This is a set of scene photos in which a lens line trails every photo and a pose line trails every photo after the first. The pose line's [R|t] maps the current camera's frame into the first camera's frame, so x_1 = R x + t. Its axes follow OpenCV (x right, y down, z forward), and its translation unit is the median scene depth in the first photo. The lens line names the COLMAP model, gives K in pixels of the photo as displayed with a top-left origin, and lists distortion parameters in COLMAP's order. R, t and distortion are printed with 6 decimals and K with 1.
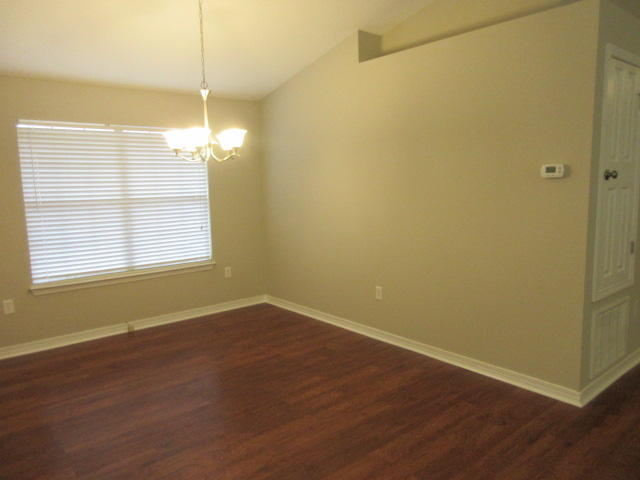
lens RADIAL K [[475.6, 0, 321.7], [0, 475.6, 238.4], [0, 0, 1]] dist [-0.007875, 0.012190]
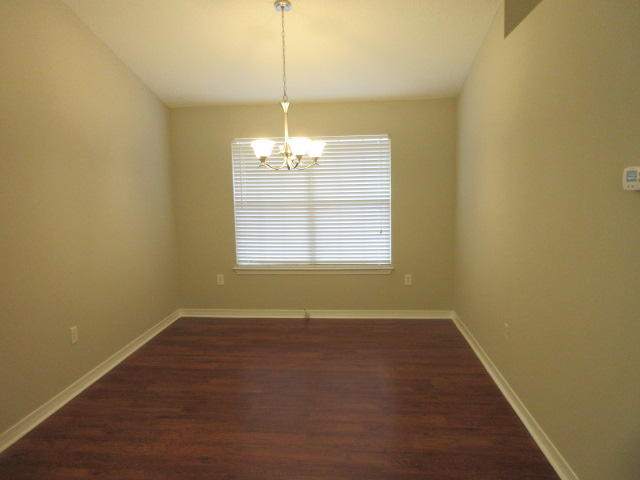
lens RADIAL K [[475.6, 0, 315.5], [0, 475.6, 239.6], [0, 0, 1]] dist [-0.007875, 0.012190]
pose [[0.704332, 0.087765, -0.704425, 0.421178], [-0.085128, 0.995609, 0.038927, -0.038889], [0.704748, 0.032549, 0.708710, 0.219017]]
